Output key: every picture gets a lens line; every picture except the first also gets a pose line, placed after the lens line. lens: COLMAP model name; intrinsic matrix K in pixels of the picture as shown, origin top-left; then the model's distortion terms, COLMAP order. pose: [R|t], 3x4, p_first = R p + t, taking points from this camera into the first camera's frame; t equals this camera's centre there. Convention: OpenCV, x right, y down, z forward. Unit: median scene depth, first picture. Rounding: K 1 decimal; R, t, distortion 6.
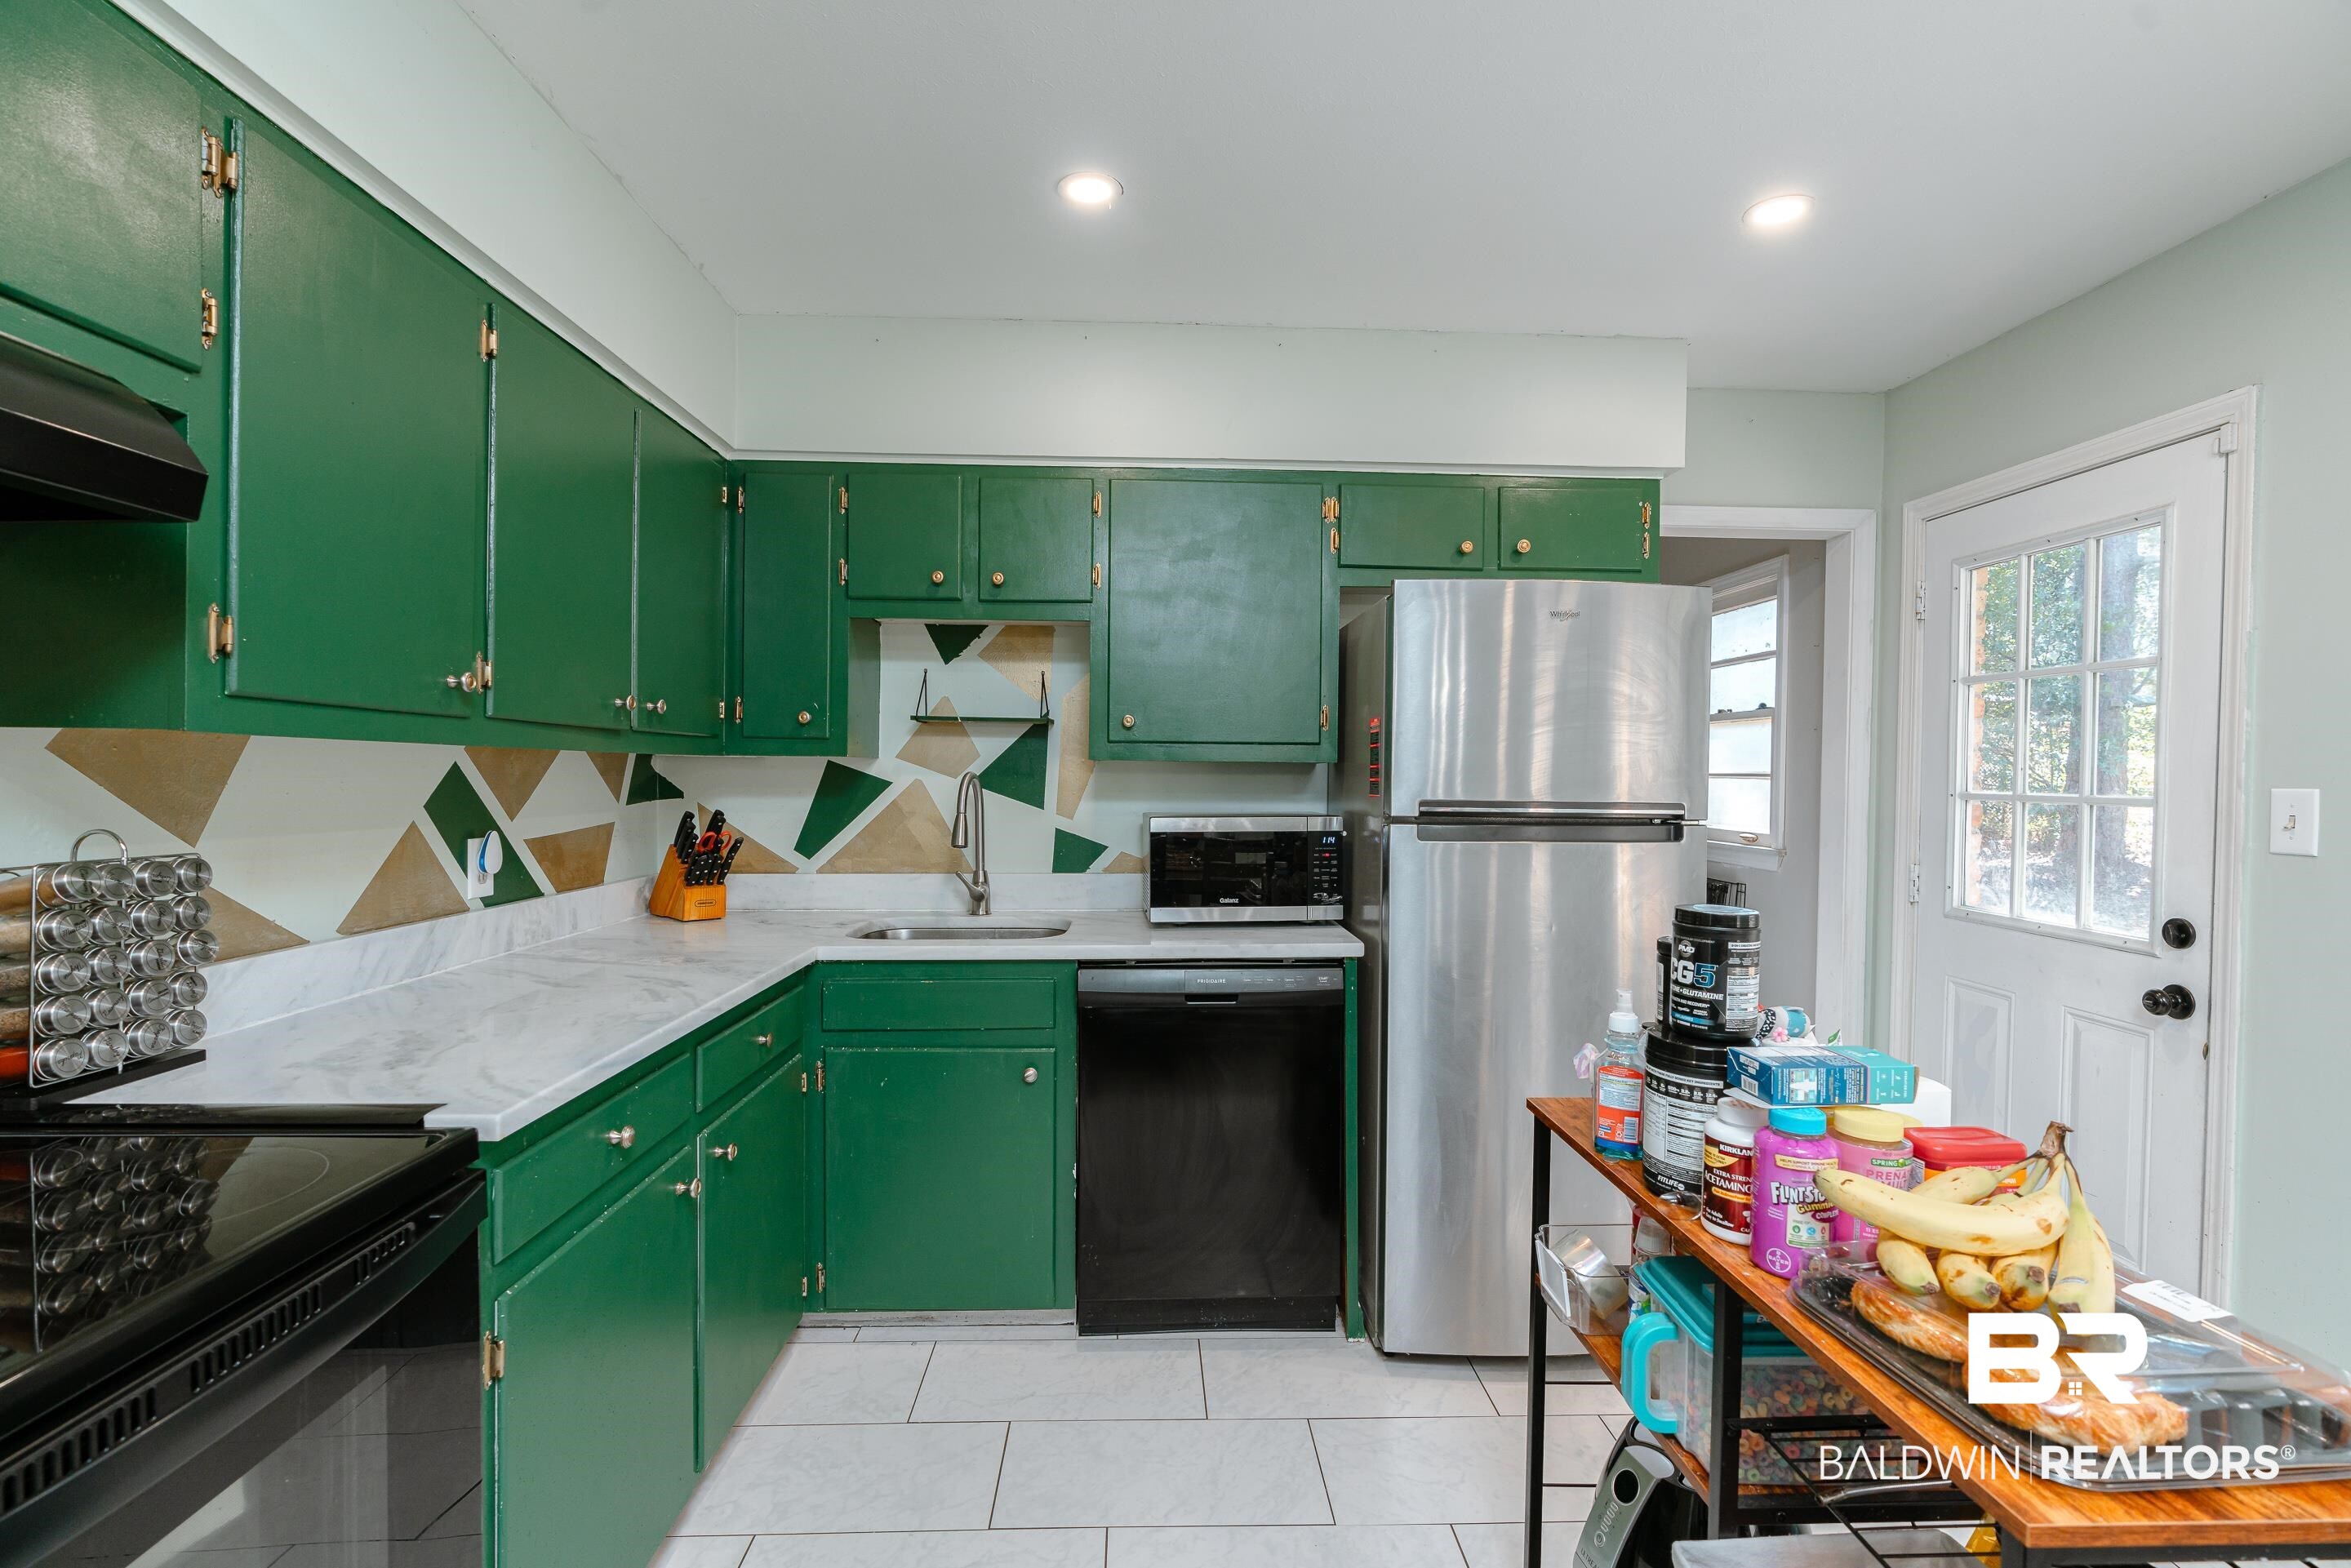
lens RADIAL K [[1046.3, 0, 1175.5], [0, 1046.3, 784.0], [0, 0, 1]] dist [-0.011125, 0.004733]
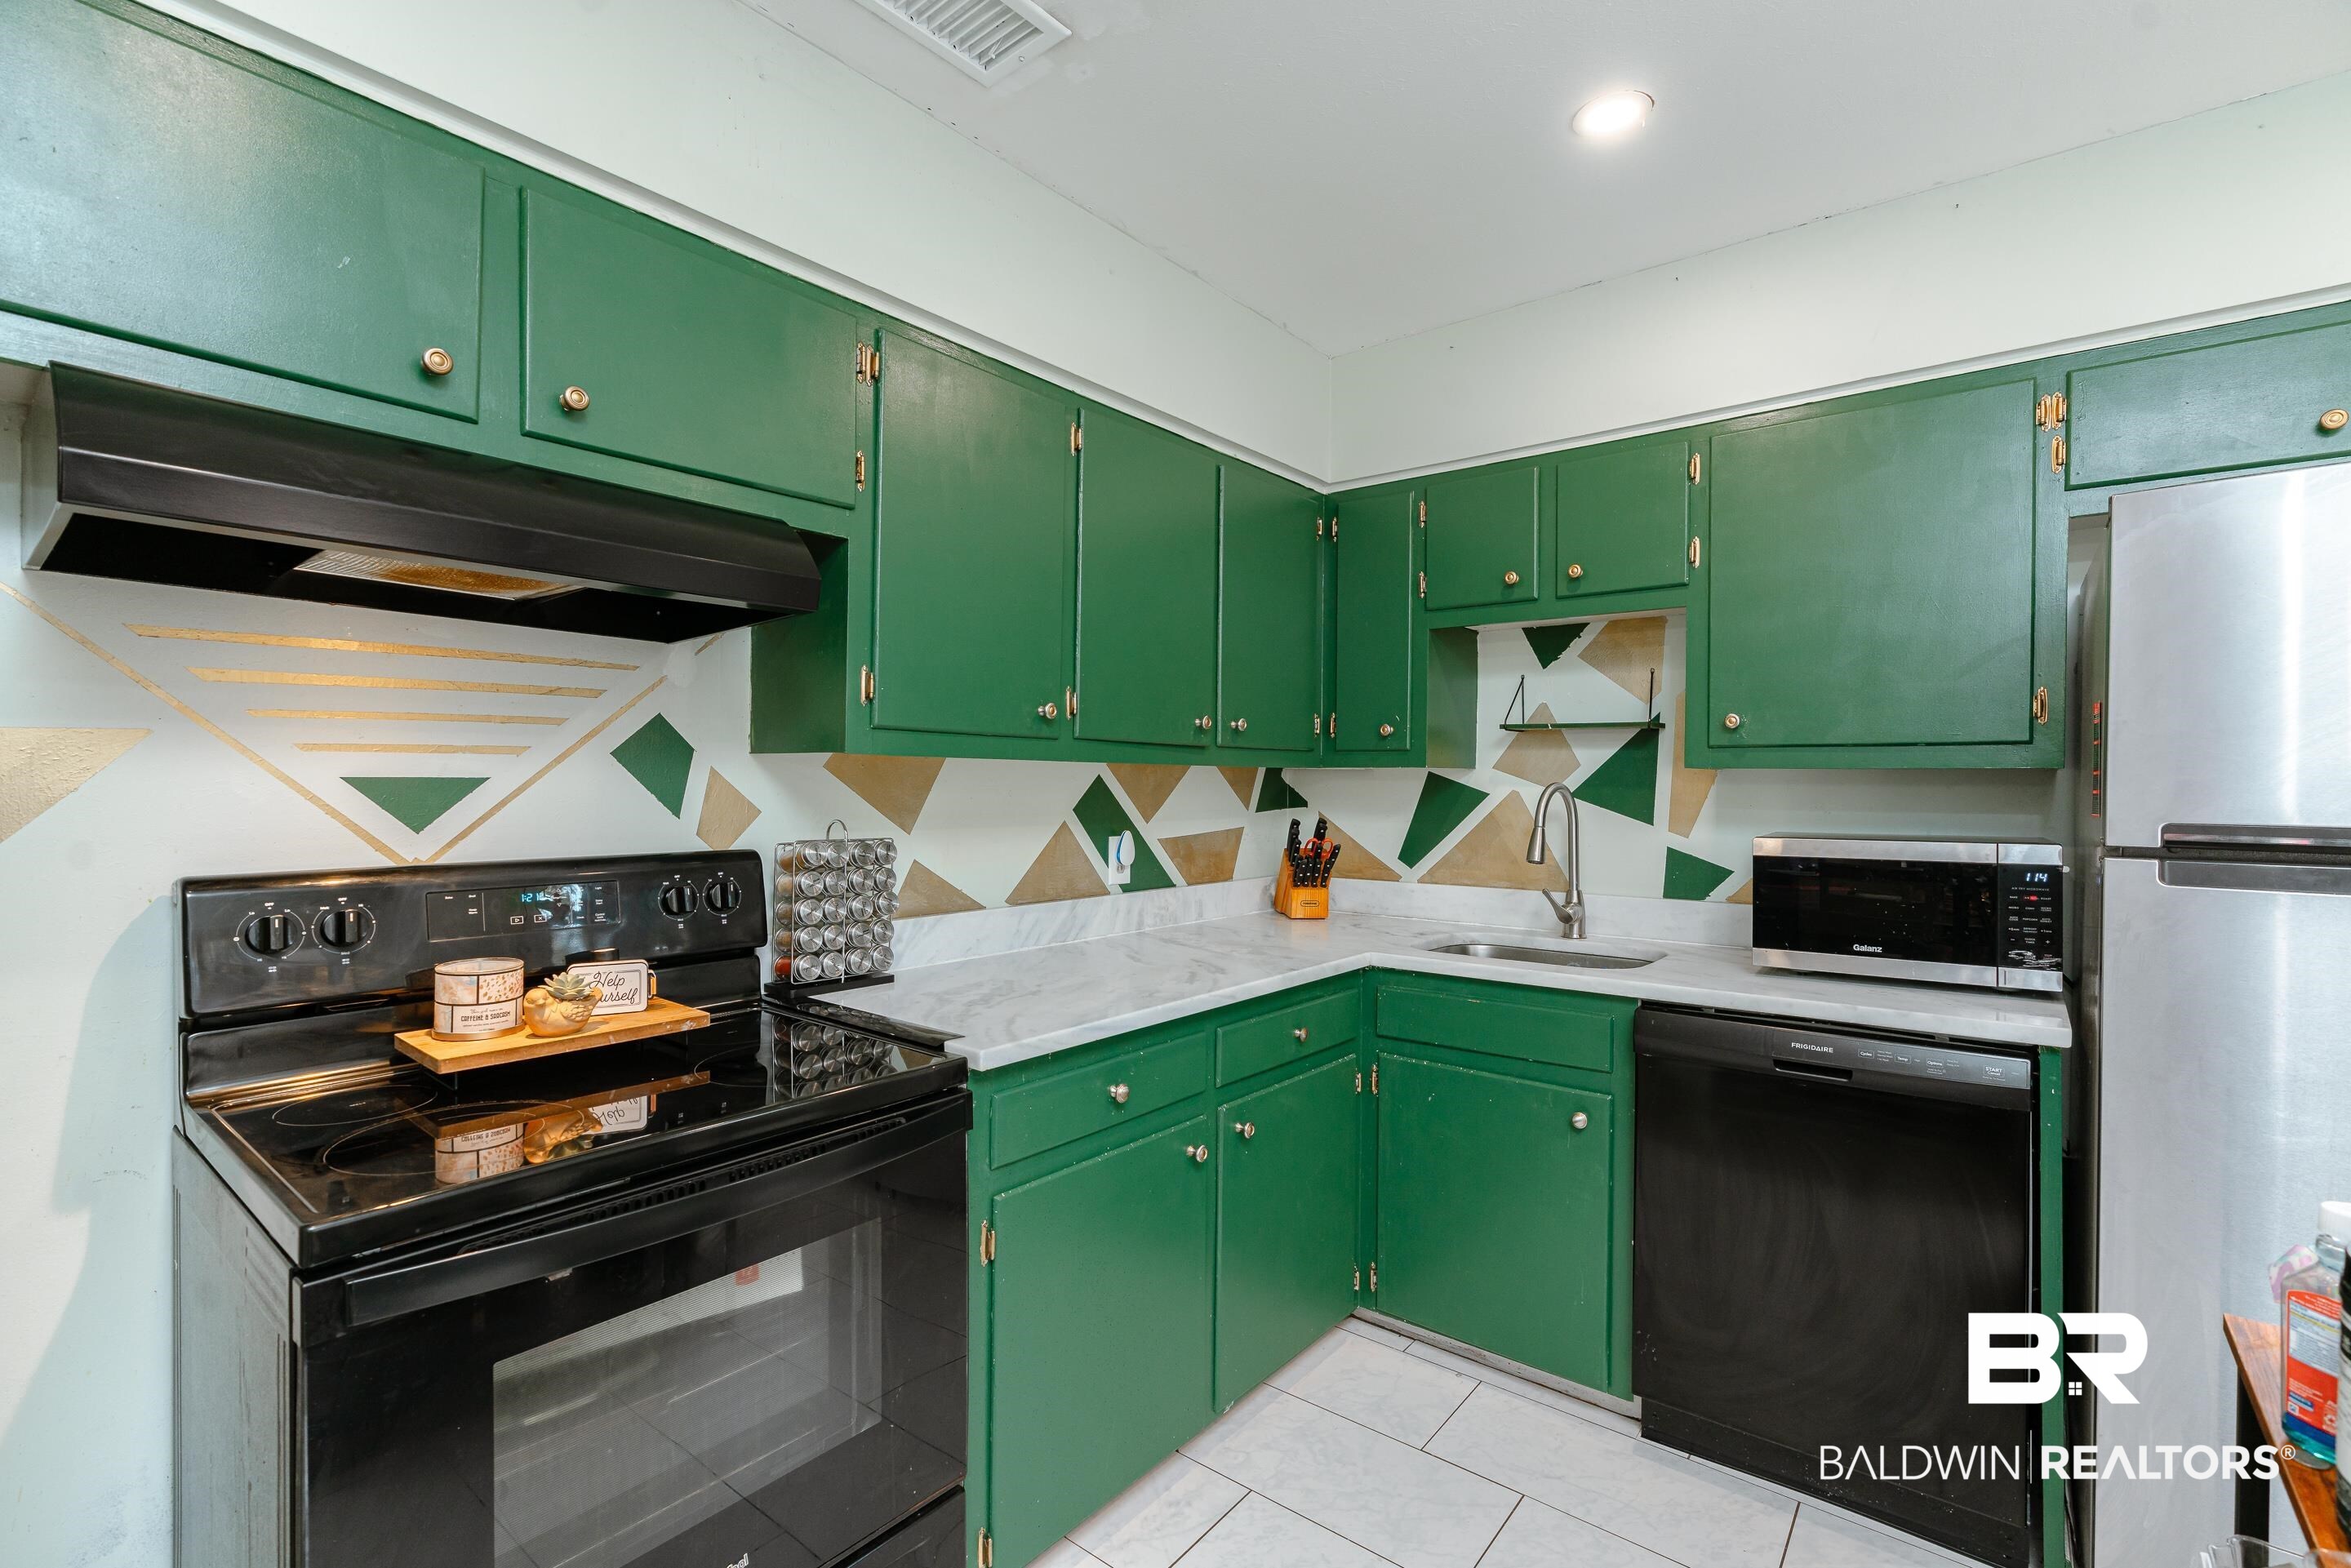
lens RADIAL K [[1046.3, 0, 1175.5], [0, 1046.3, 784.0], [0, 0, 1]] dist [-0.011125, 0.004733]
pose [[0.757205, -0.001343, -0.653176, 0.173429], [-0.007345, 0.999917, -0.010571, 0.002124], [0.653136, 0.012802, 0.757132, 0.088343]]
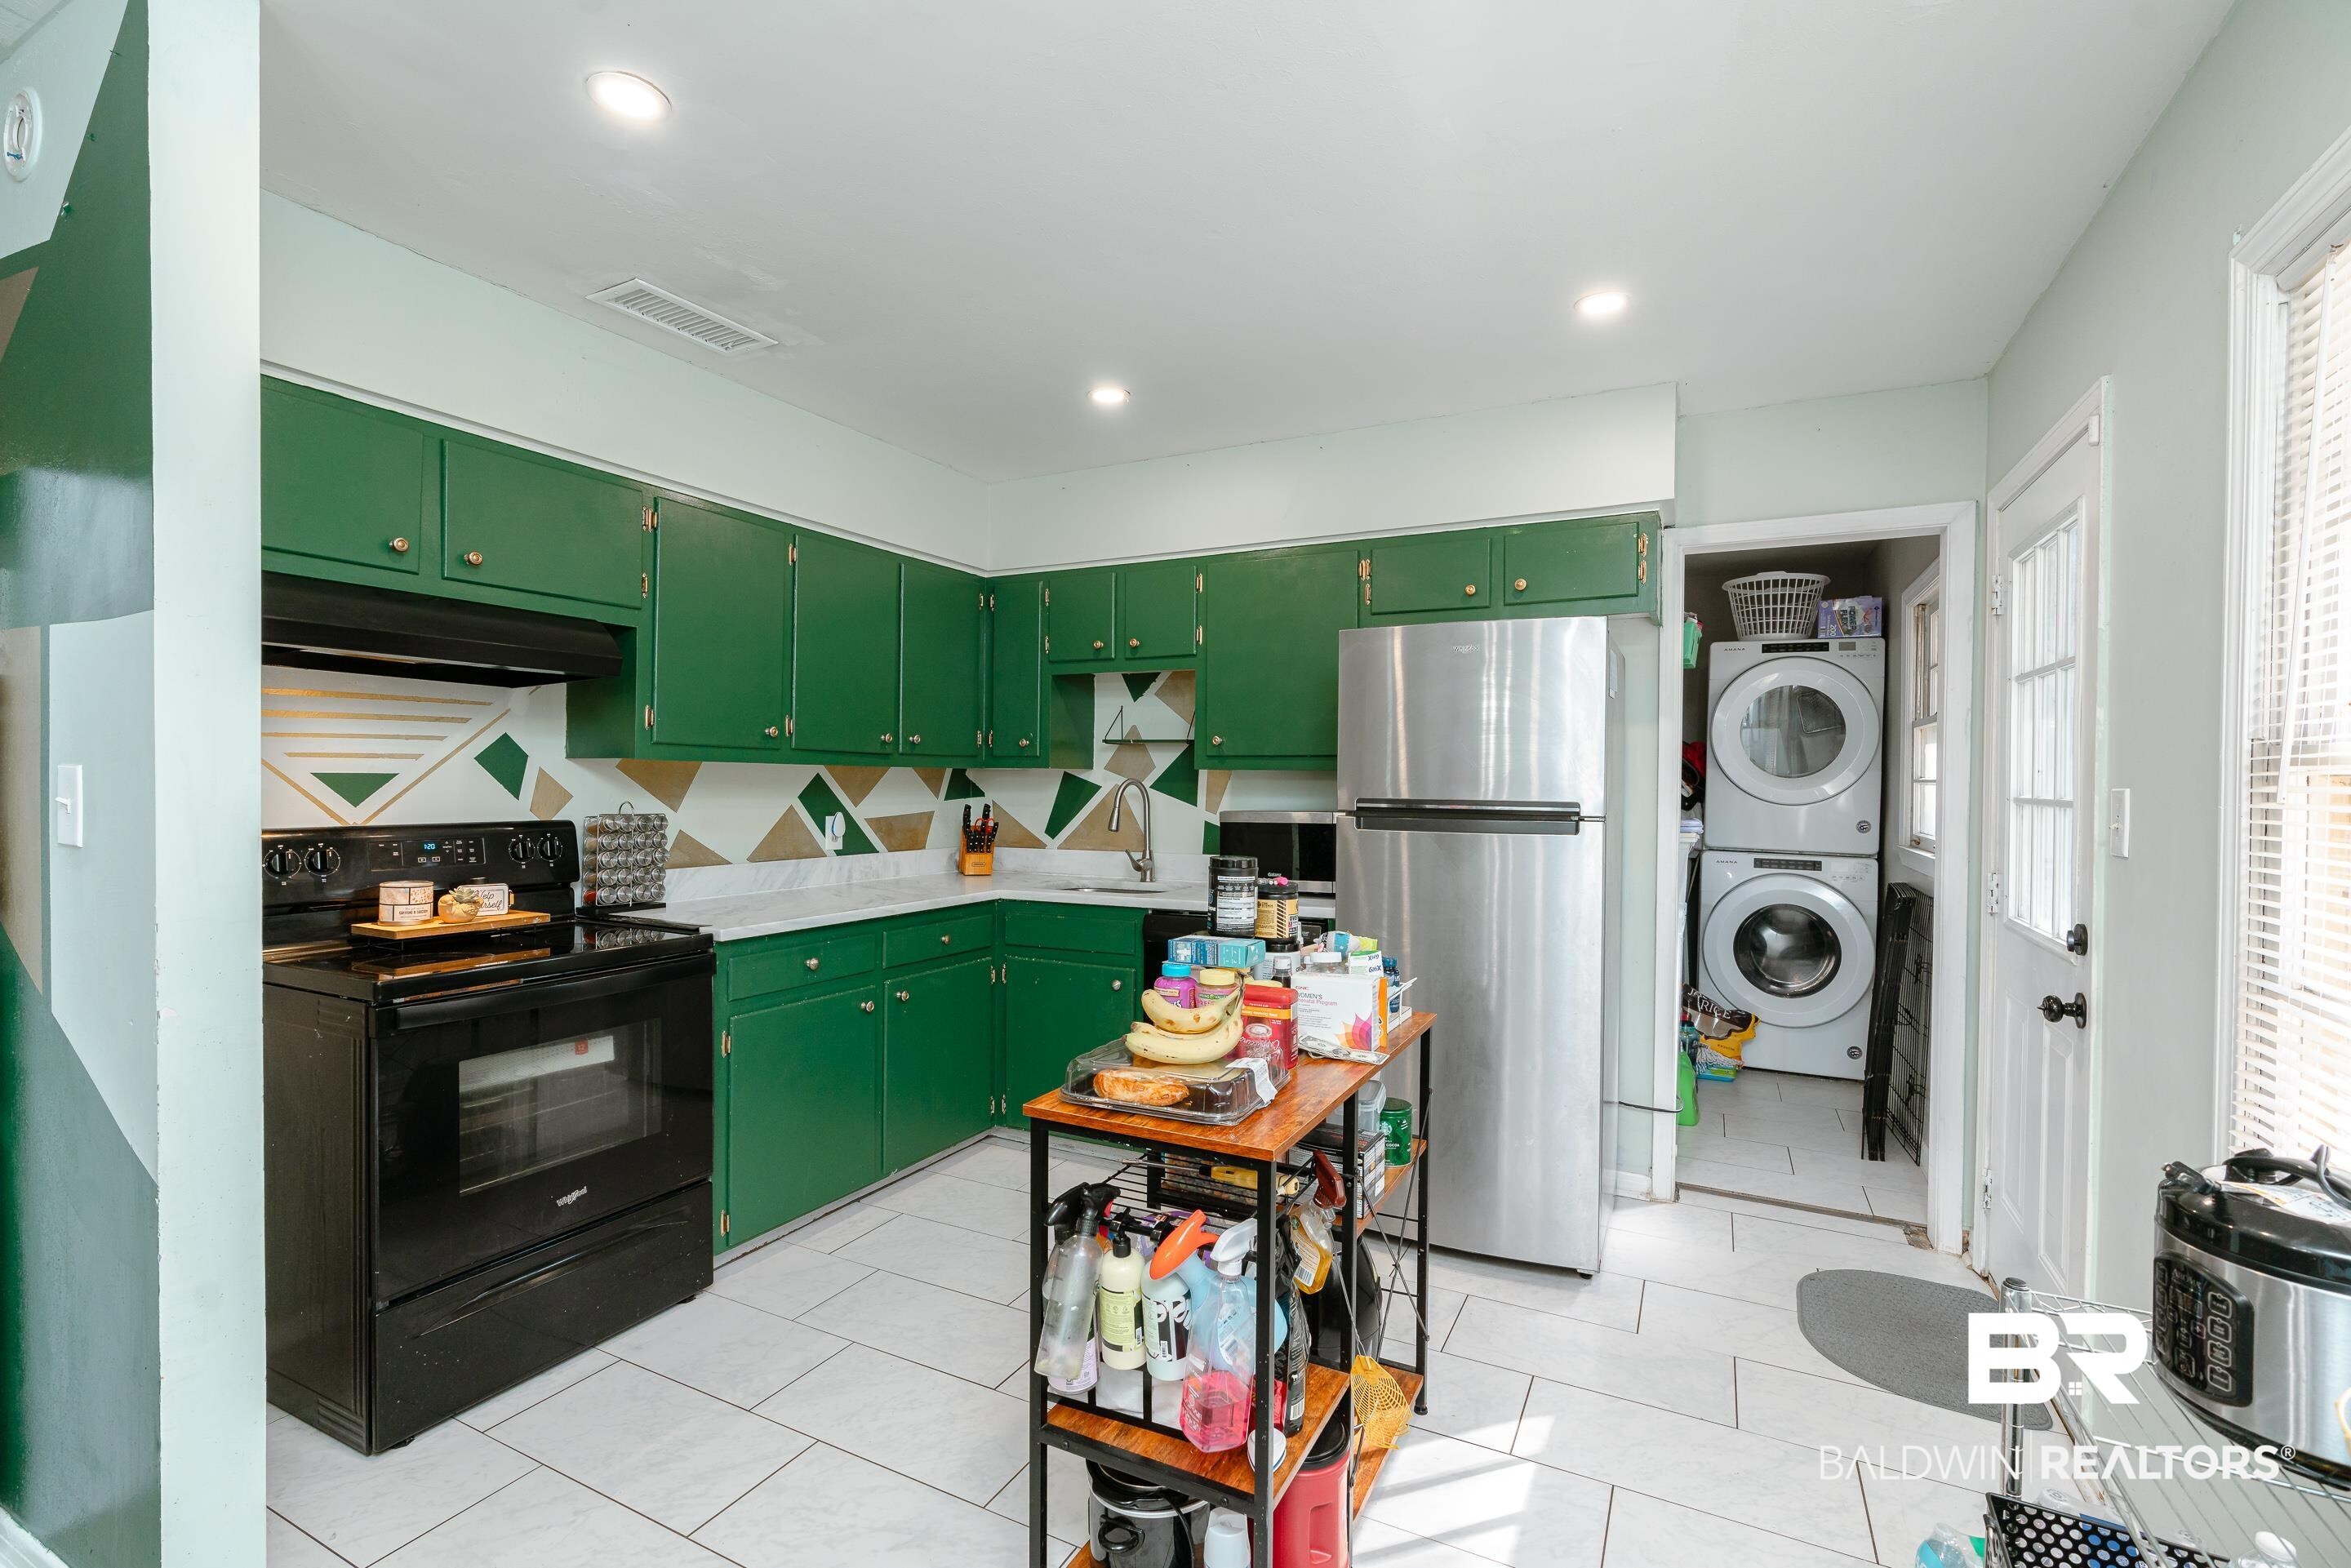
lens RADIAL K [[1046.3, 0, 1175.5], [0, 1046.3, 784.0], [0, 0, 1]] dist [-0.011125, 0.004733]
pose [[0.871891, -0.001027, -0.489698, 0.620364], [-0.005129, 0.999924, -0.011229, 0.012633], [0.489673, 0.012302, 0.871820, -0.229625]]
